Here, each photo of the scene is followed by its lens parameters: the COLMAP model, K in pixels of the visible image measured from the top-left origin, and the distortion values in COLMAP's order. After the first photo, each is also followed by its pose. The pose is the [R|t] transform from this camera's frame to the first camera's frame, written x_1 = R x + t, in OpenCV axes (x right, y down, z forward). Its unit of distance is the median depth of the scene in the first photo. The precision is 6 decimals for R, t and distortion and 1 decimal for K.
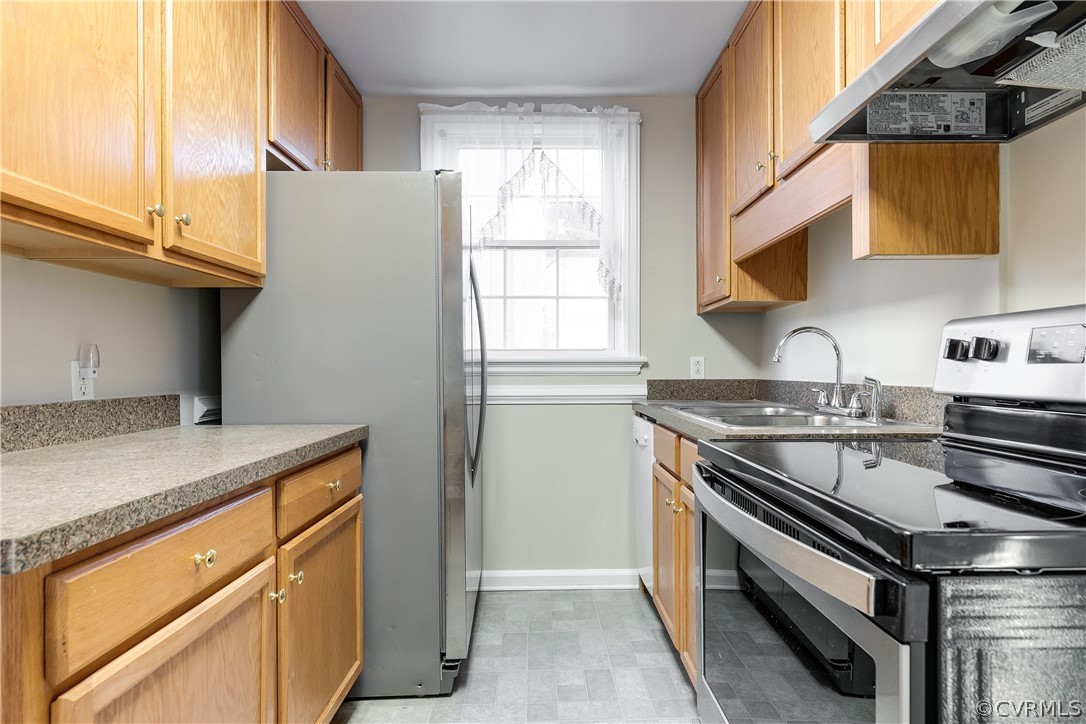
lens RADIAL K [[611.7, 0, 542.5], [0, 611.7, 366.1], [0, 0, 1]] dist [-0.000922, -0.001535]
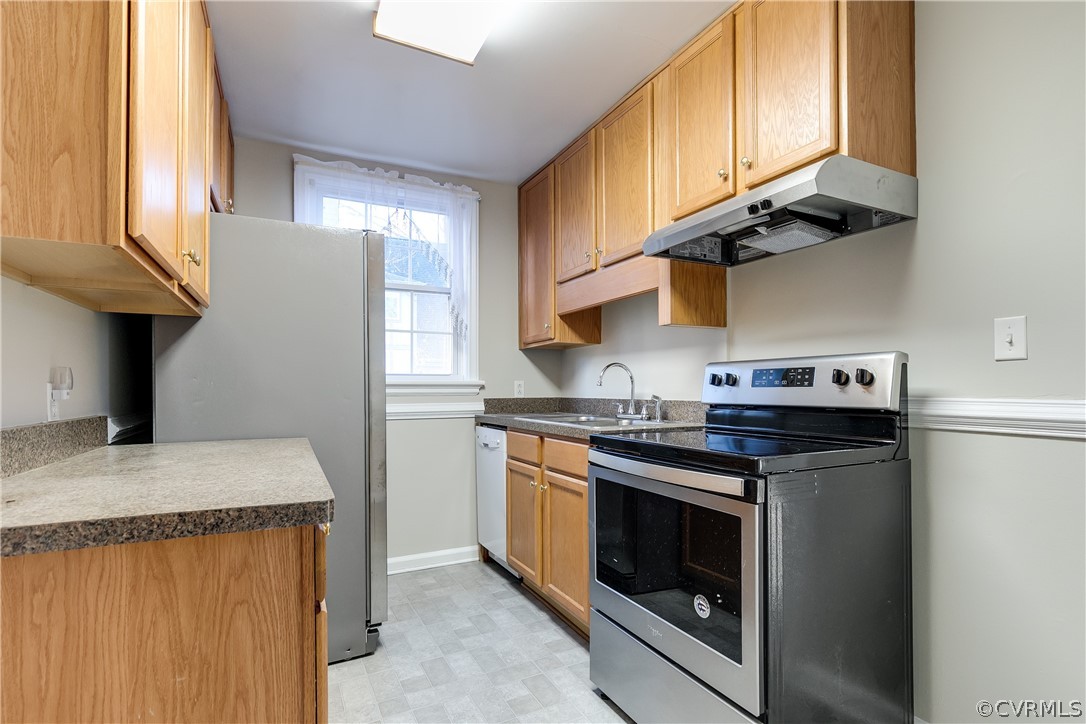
lens RADIAL K [[547.9, 0, 568.6], [0, 547.9, 383.5], [0, 0, 1]] dist [-0.001689, -0.001111]
pose [[0.884883, 0.004401, 0.465793, -0.289442], [-0.001080, 0.999972, -0.007396, -0.001495], [-0.465812, 0.006042, 0.884863, -0.154667]]
